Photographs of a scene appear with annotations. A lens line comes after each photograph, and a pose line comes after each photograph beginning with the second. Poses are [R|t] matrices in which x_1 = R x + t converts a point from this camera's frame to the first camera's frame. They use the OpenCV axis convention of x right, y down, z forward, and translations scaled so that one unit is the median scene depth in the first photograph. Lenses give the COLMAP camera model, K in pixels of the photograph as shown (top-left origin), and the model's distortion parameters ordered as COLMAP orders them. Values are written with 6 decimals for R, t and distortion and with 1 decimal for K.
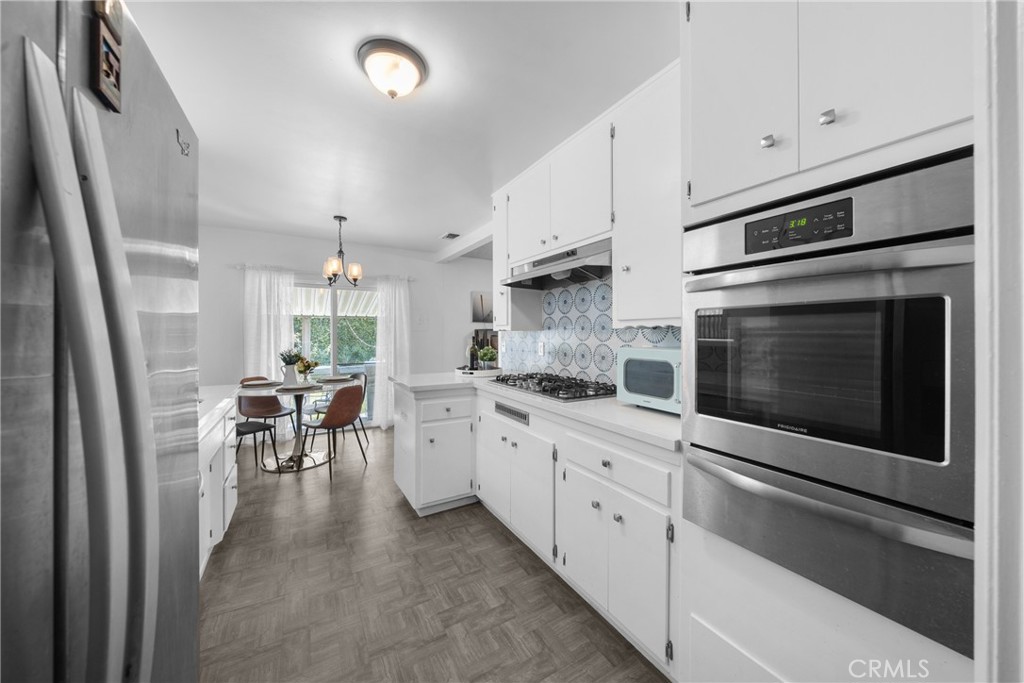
lens RADIAL K [[353.9, 0, 509.1], [0, 353.9, 335.9], [0, 0, 1]] dist [-0.000907, -0.000056]
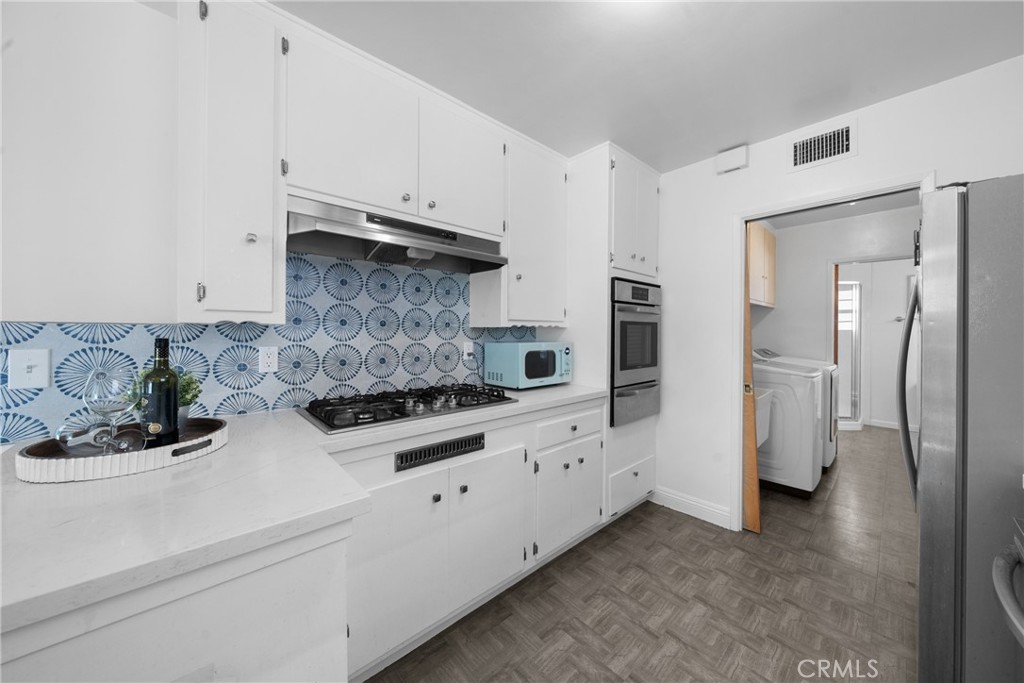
lens RADIAL K [[358.0, 0, 514.8], [0, 358.0, 331.9], [0, 0, 1]] dist [-0.000120, -0.000001]
pose [[-0.212043, -0.005989, 0.977242, -0.734872], [0.000604, 0.999980, 0.006259, -0.011070], [-0.977260, 0.001918, -0.212036, 1.098628]]
